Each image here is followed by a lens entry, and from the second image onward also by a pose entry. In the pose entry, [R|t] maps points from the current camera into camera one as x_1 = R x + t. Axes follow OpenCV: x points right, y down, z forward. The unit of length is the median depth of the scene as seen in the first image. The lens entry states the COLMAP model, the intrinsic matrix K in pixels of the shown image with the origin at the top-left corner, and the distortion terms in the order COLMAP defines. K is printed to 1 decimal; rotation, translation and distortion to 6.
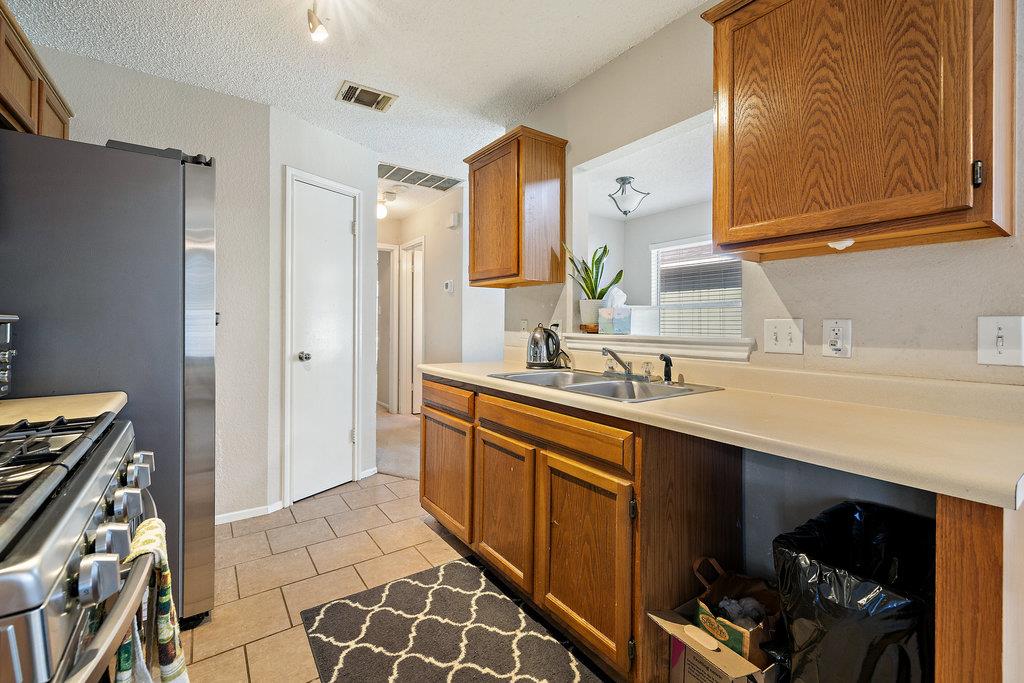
lens RADIAL K [[434.0, 0, 509.7], [0, 434.0, 322.8], [0, 0, 1]] dist [-0.002133, -0.000470]
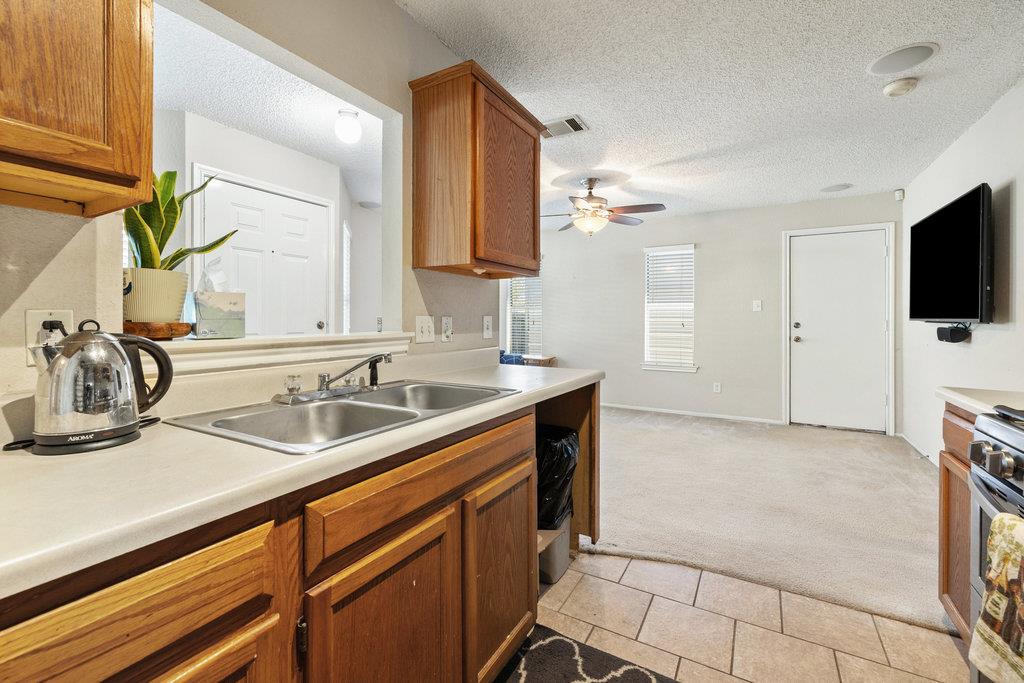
lens RADIAL K [[436.3, 0, 513.8], [0, 436.3, 317.8], [0, 0, 1]] dist [0.000384, 0.000059]
pose [[-0.418741, -0.002997, 0.908101, -0.468431], [-0.005955, 0.999982, 0.000554, -0.004147], [-0.908086, -0.005176, -0.418751, 0.942190]]
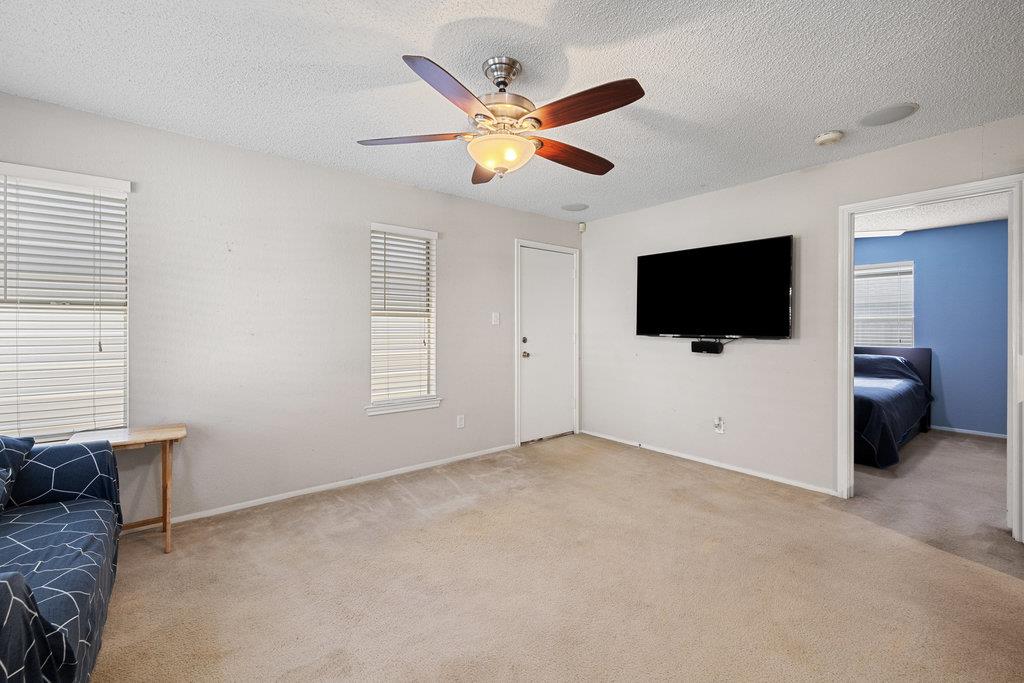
lens RADIAL K [[432.8, 0, 513.9], [0, 432.8, 328.2], [0, 0, 1]] dist [-0.001462, -0.000264]
pose [[-0.997779, -0.007199, -0.066226, 1.185988], [-0.007213, 0.999974, -0.000028, -0.031581], [0.066224, 0.000449, -0.997805, 0.795657]]
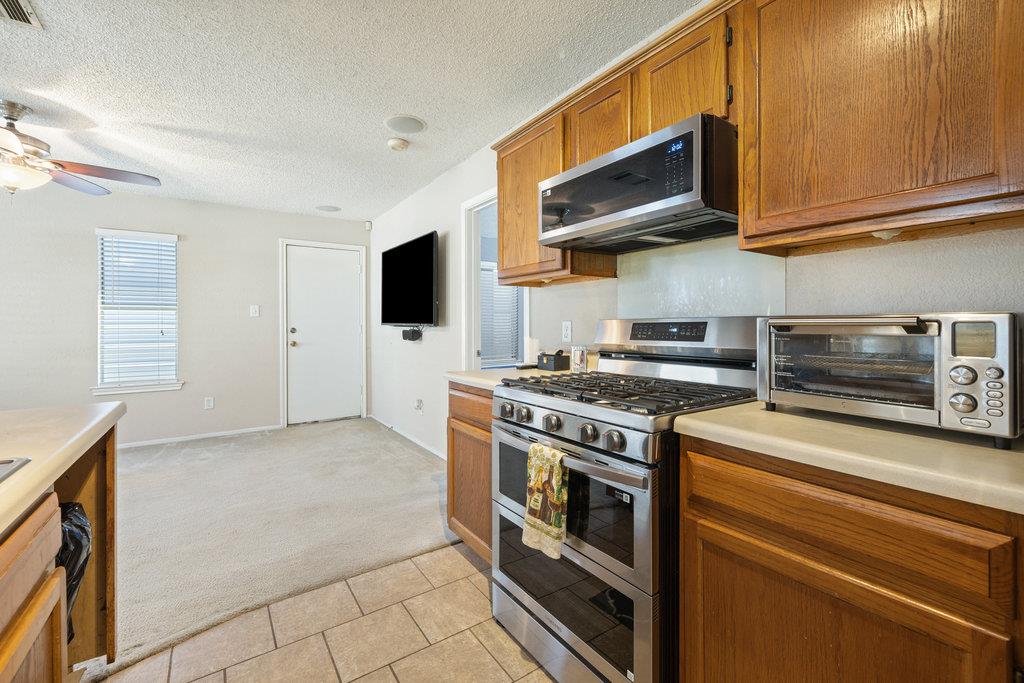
lens RADIAL K [[437.0, 0, 516.8], [0, 437.0, 323.1], [0, 0, 1]] dist [-0.000162, -0.000366]
pose [[-0.999915, 0.001120, 0.012978, -0.271188], [0.001081, 0.999995, -0.003088, -0.004369], [-0.012981, -0.003073, -0.999911, 1.017956]]
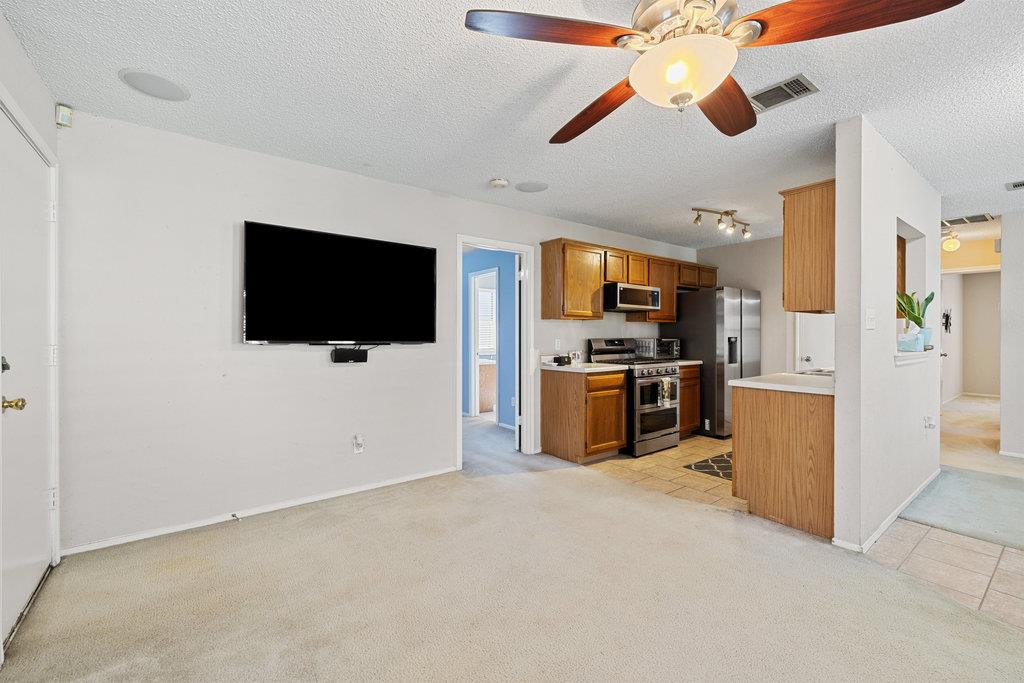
lens RADIAL K [[427.3, 0, 512.7], [0, 427.3, 334.8], [0, 0, 1]] dist [-0.000816, -0.000030]
pose [[0.031129, -0.004568, -0.999505, 1.791307], [-0.001195, 0.999989, -0.004608, -0.023942], [0.999515, 0.001338, 0.031123, -0.454209]]
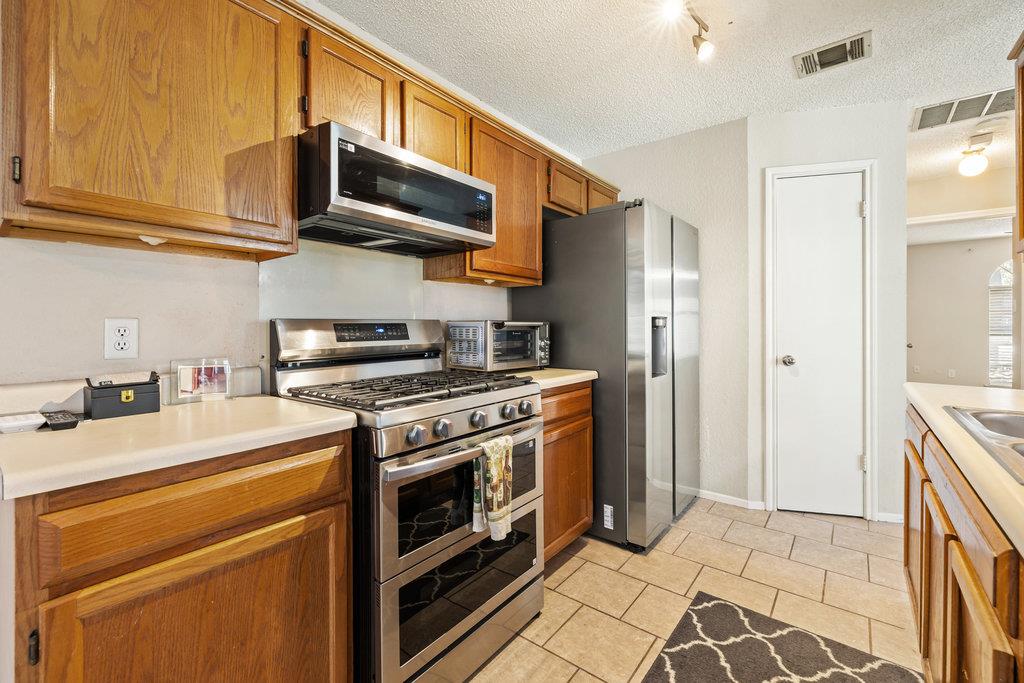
lens RADIAL K [[432.8, 0, 513.9], [0, 432.8, 328.2], [0, 0, 1]] dist [-0.001462, -0.000264]
pose [[0.281549, -0.002245, -0.959544, 0.354259], [0.006171, 0.999981, -0.000529, 0.003553], [0.959527, -0.005772, 0.281558, 0.206053]]
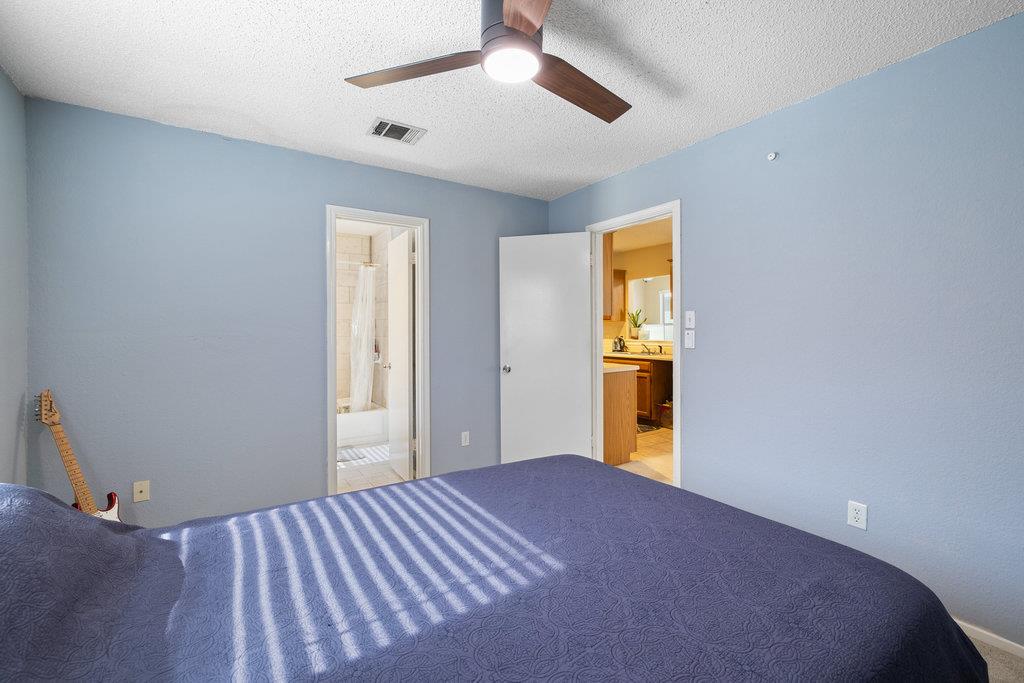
lens RADIAL K [[432.8, 0, 513.9], [0, 432.8, 328.2], [0, 0, 1]] dist [-0.001462, -0.000264]
pose [[0.999569, -0.007992, -0.028241, -0.584840], [0.007931, 0.999966, -0.002249, -0.054405], [0.028258, 0.002024, 0.999599, -2.054496]]
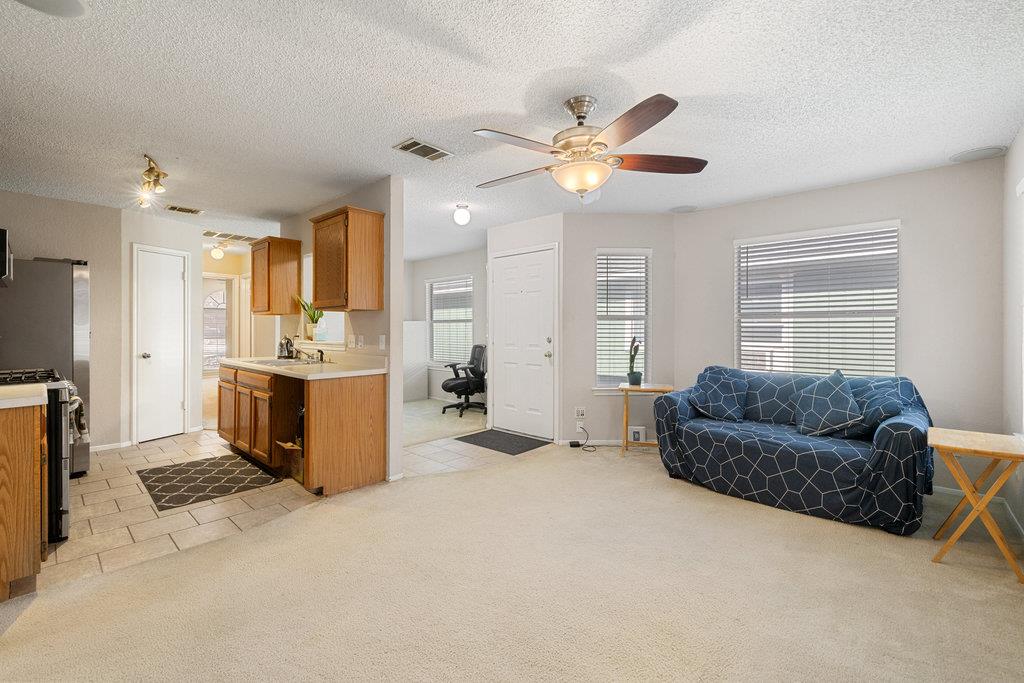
lens RADIAL K [[432.8, 0, 513.9], [0, 432.8, 328.2], [0, 0, 1]] dist [-0.001462, -0.000264]
pose [[0.976942, -0.003744, 0.213472, 0.738525], [0.003642, 0.999993, 0.000872, -0.032945], [-0.213473, -0.000075, 0.976949, -1.238774]]
